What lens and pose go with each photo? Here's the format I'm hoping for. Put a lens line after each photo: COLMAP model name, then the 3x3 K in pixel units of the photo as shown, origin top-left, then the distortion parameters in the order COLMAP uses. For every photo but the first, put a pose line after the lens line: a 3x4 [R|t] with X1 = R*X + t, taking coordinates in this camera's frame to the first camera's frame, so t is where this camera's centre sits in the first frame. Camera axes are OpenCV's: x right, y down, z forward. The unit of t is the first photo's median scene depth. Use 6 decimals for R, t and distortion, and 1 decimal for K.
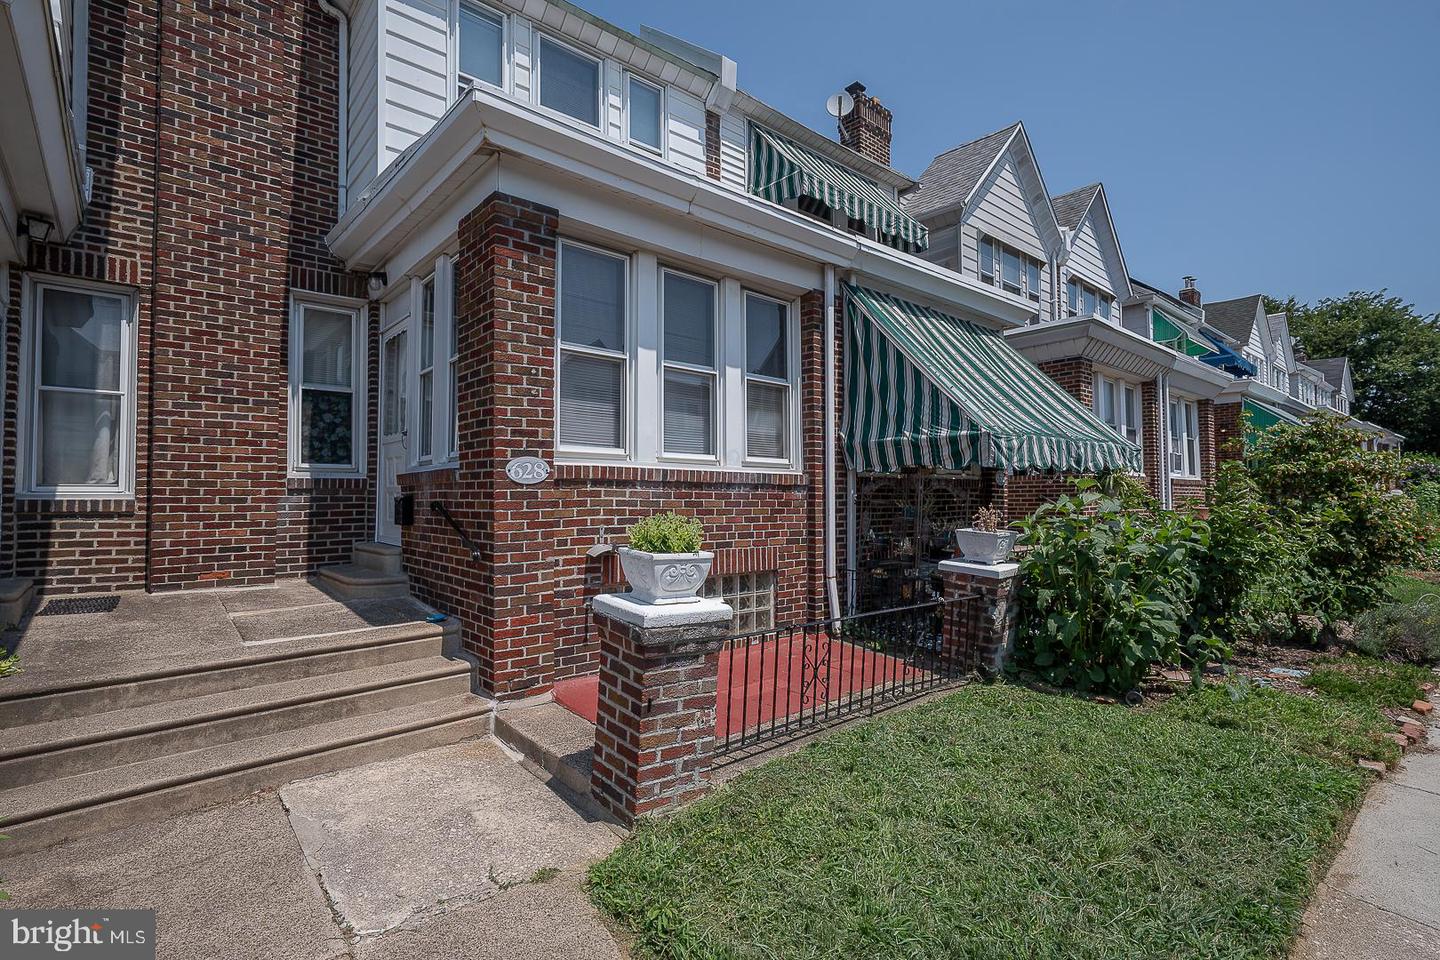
lens RADIAL K [[685.6, 0, 720.7], [0, 685.6, 472.5], [0, 0, 1]] dist [0.005632, 0.001467]
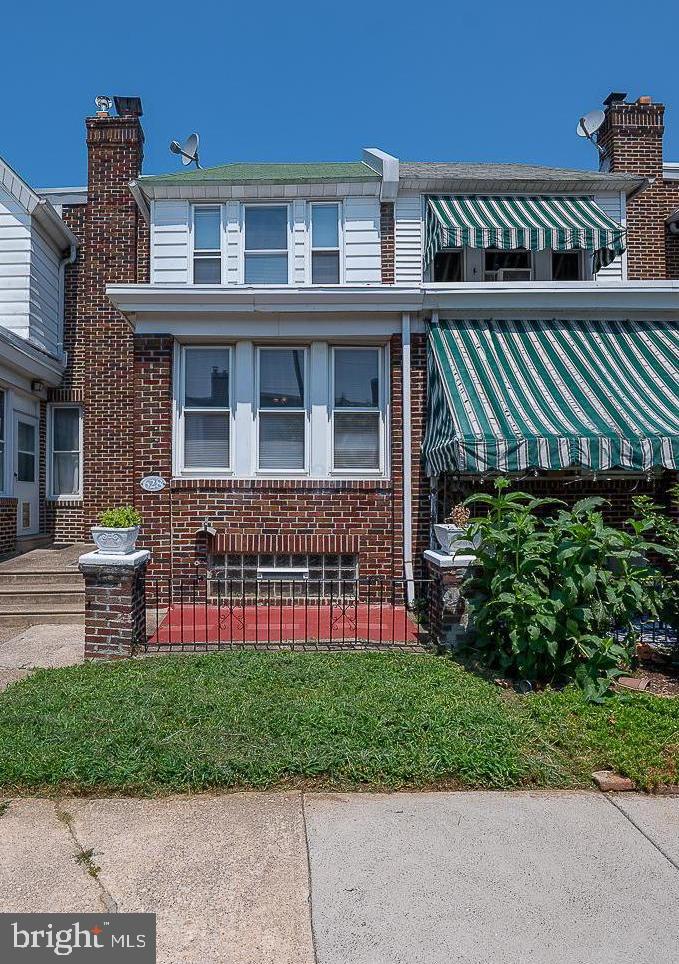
lens RADIAL K [[597.3, 0, 339.5], [0, 597.3, 490.2], [0, 0, 1]] dist [-0.021876, -0.000829]
pose [[0.752977, -0.013701, -0.657905, 0.923525], [0.025483, 0.999640, 0.008348, 0.011179], [0.657554, -0.023051, 0.753055, 0.118161]]
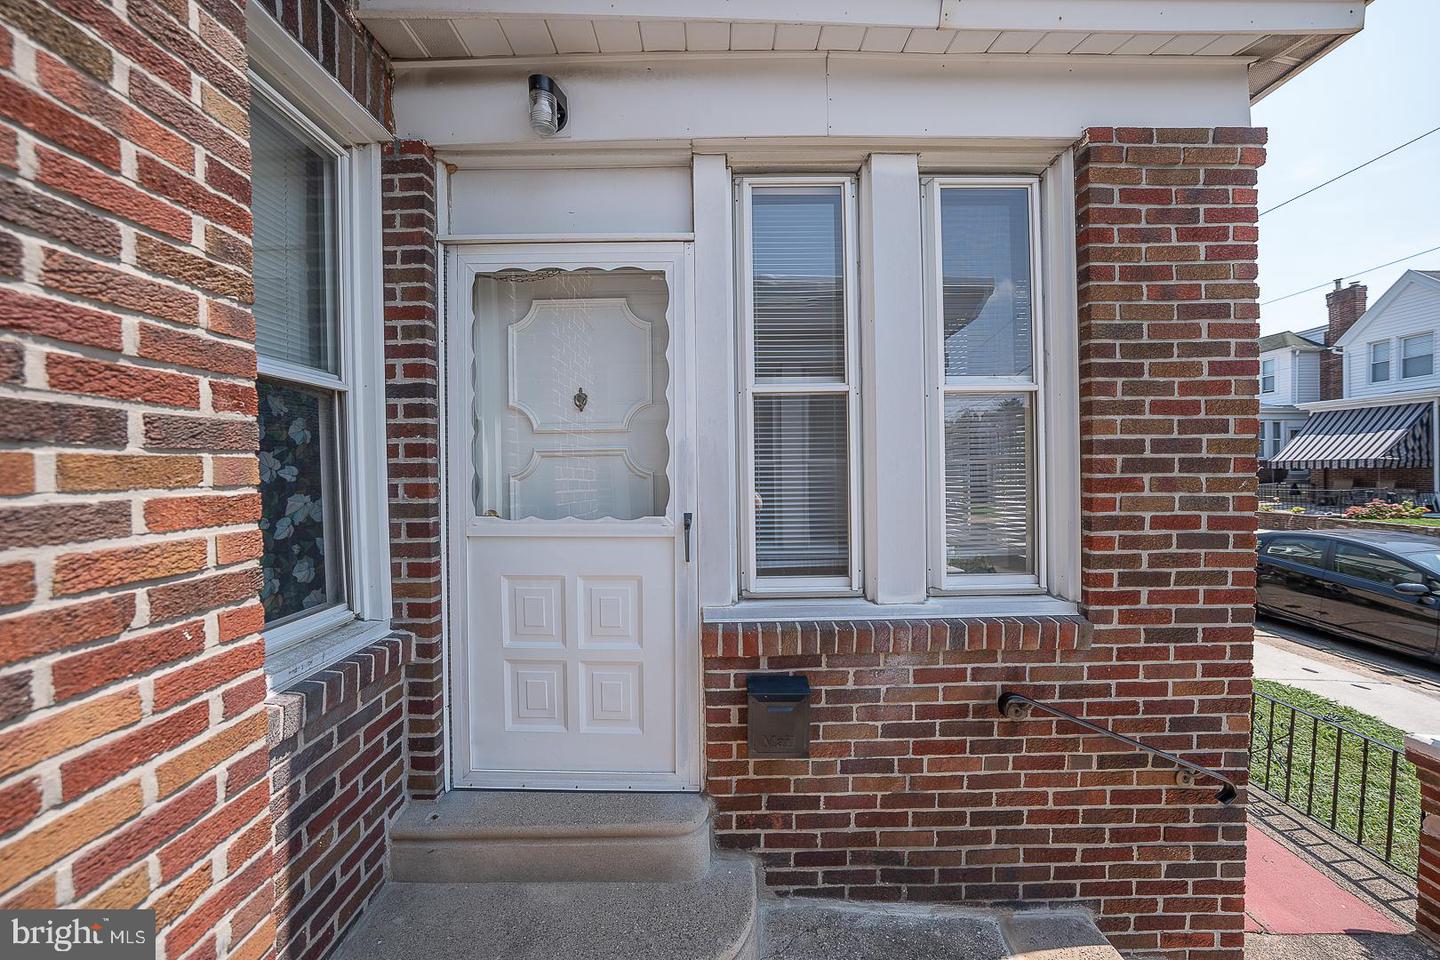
lens RADIAL K [[488.0, 0, 718.2], [0, 488.0, 477.0], [0, 0, 1]] dist [-0.000984, -0.000037]
pose [[0.650104, -0.015736, 0.759682, -0.684182], [-0.018715, 0.999151, 0.036712, -0.098579], [-0.759614, -0.038085, 0.649258, 0.802236]]
